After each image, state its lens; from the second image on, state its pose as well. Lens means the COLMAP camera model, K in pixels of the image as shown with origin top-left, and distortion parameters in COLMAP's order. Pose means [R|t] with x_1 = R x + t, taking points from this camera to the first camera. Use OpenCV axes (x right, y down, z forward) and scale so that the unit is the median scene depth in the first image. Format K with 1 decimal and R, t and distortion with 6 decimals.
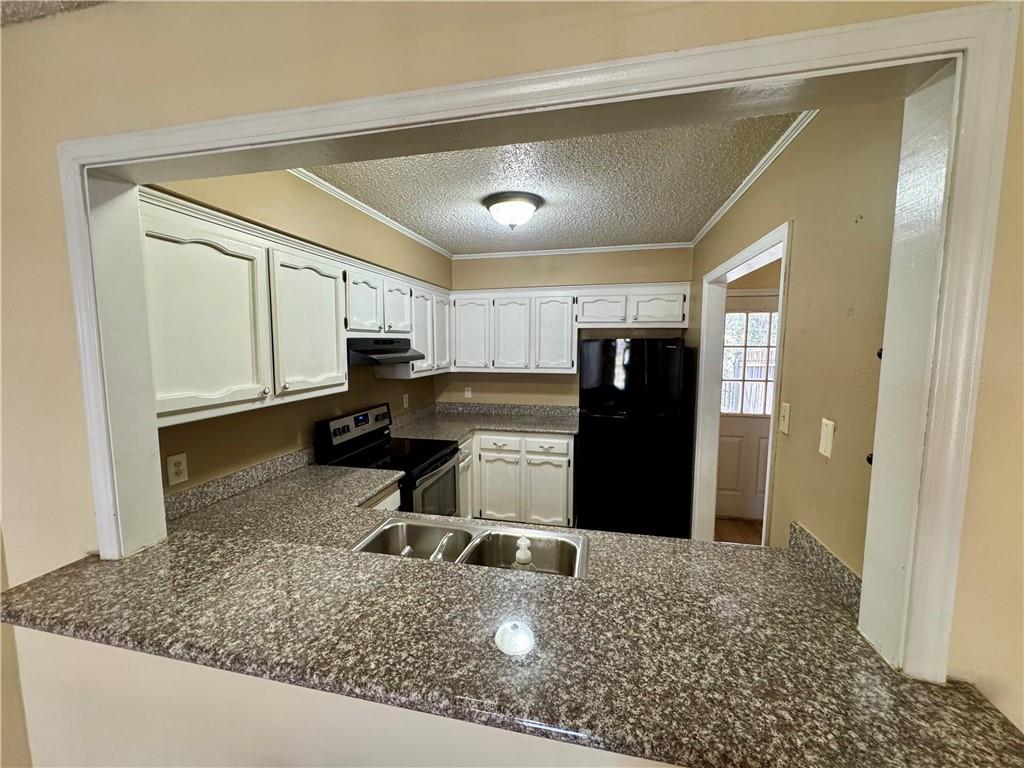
lens RADIAL K [[409.1, 0, 512.4], [0, 409.1, 386.3], [0, 0, 1]] dist [-0.003187, -0.000783]
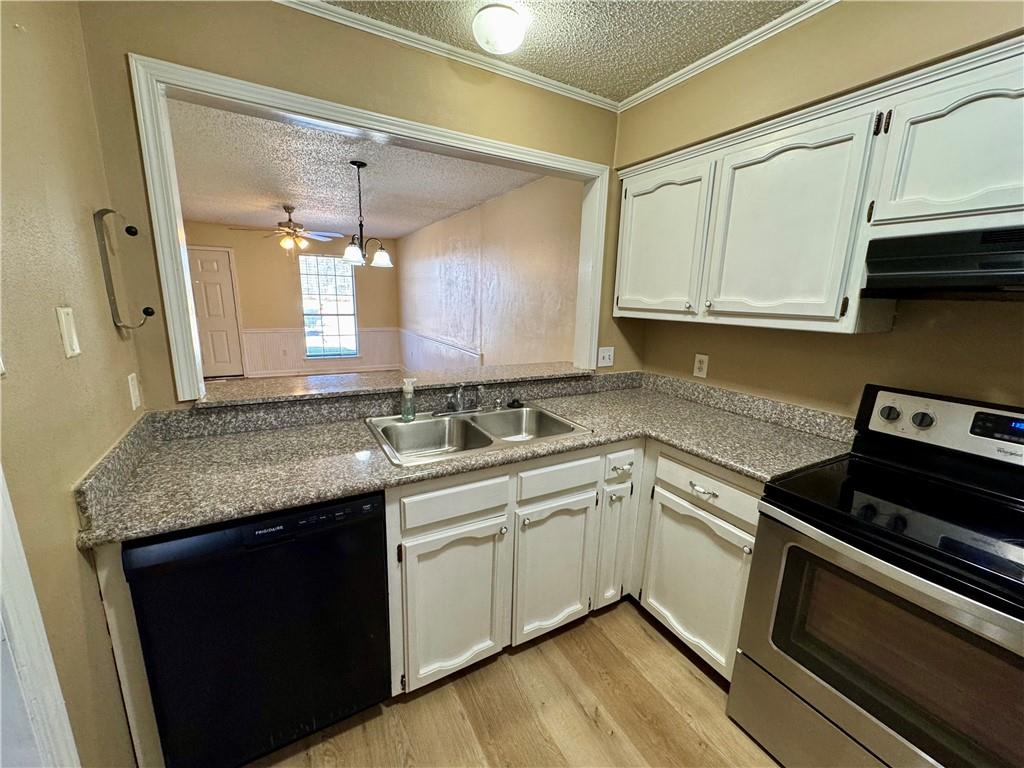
lens RADIAL K [[409.1, 0, 510.9], [0, 409.1, 383.5], [0, 0, 1]] dist [-0.003187, -0.000783]
pose [[-0.749988, 0.116732, -0.651070, 0.372525], [-0.098339, 0.953688, 0.284269, -0.041383], [0.654101, 0.277224, -0.703775, 1.179978]]
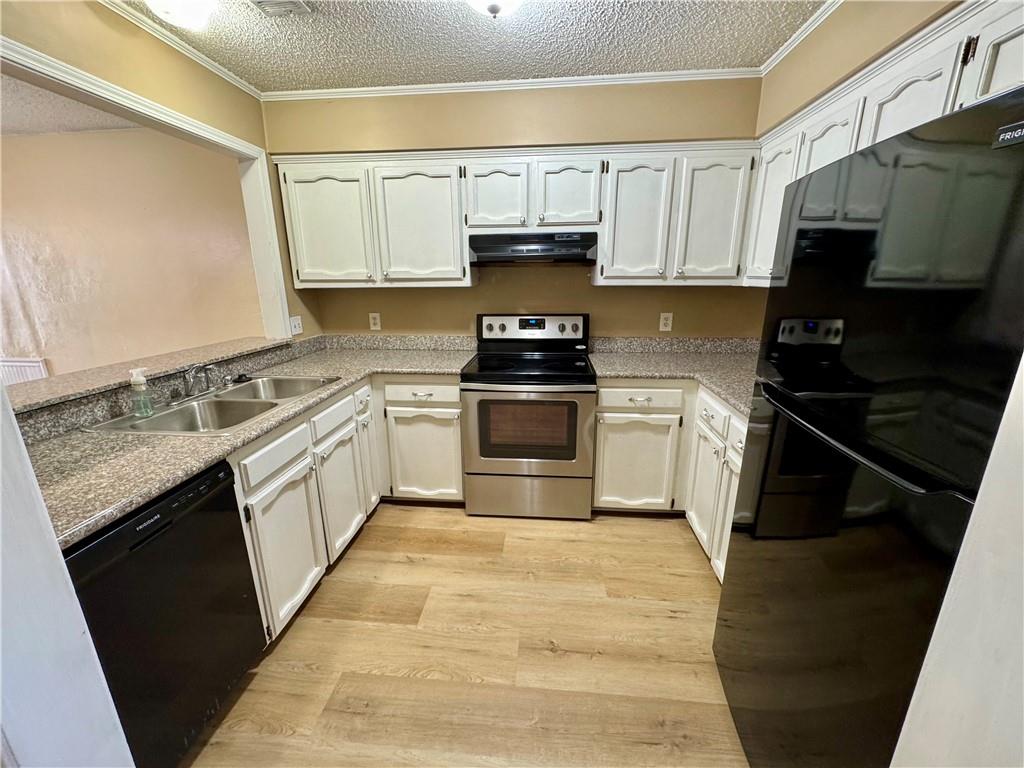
lens RADIAL K [[409.1, 0, 513.3], [0, 409.1, 385.2], [0, 0, 1]] dist [-0.003187, -0.000783]
pose [[0.129612, 0.254688, -0.958298, 0.755170], [-0.098737, 0.964962, 0.243104, -0.012330], [0.986637, 0.063111, 0.150218, 1.026369]]
